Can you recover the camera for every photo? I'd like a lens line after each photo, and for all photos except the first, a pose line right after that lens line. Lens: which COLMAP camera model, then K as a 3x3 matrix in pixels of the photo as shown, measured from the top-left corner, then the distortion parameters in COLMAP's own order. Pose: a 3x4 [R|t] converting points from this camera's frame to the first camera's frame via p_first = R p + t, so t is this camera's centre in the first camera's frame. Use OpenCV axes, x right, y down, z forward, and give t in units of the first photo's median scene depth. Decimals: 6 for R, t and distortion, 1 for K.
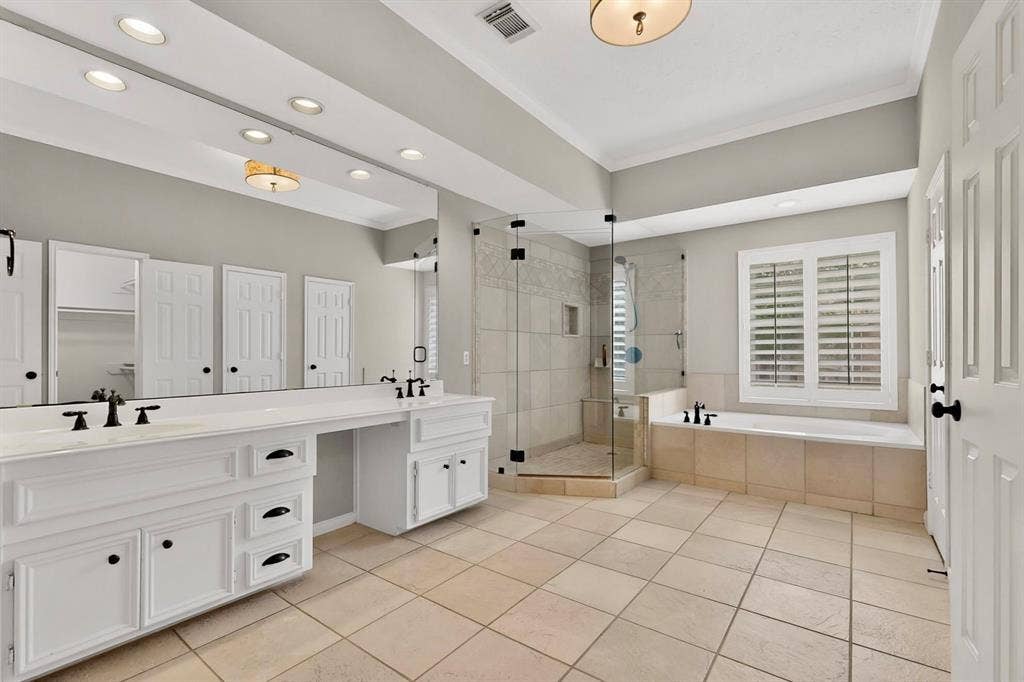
lens RADIAL K [[445.5, 0, 522.3], [0, 445.5, 341.4], [0, 0, 1]] dist [-0.000111, -0.000425]
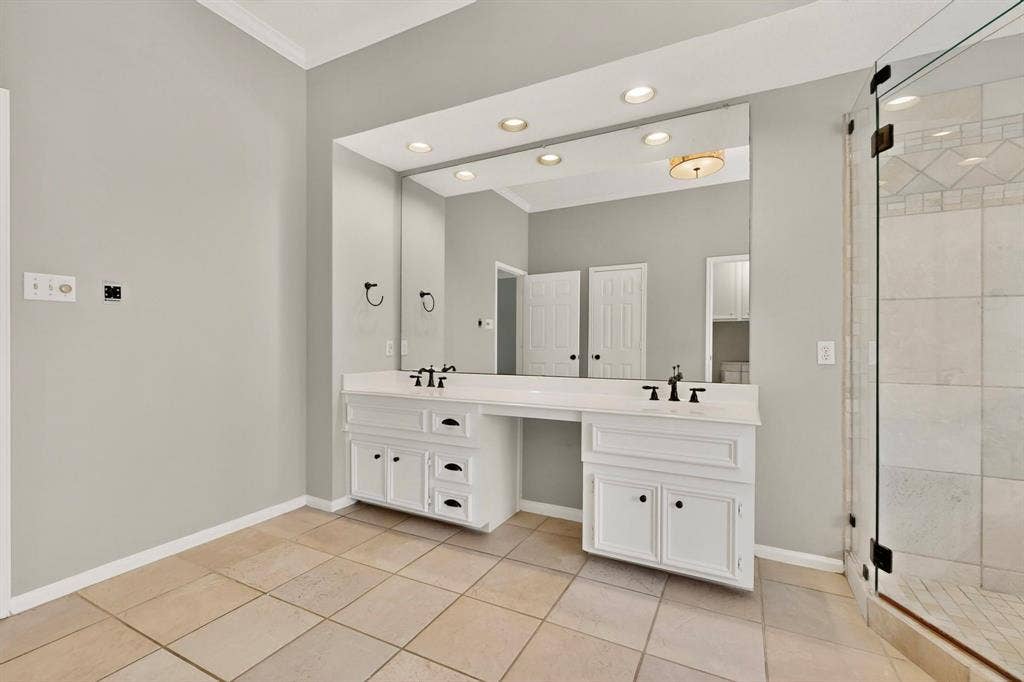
lens RADIAL K [[445.5, 0, 518.7], [0, 445.5, 347.5], [0, 0, 1]] dist [-0.000111, -0.000425]
pose [[0.160423, 0.008677, -0.987010, 0.466999], [0.026326, 0.999568, 0.013067, 0.017345], [0.986697, -0.028081, 0.160125, 0.626157]]
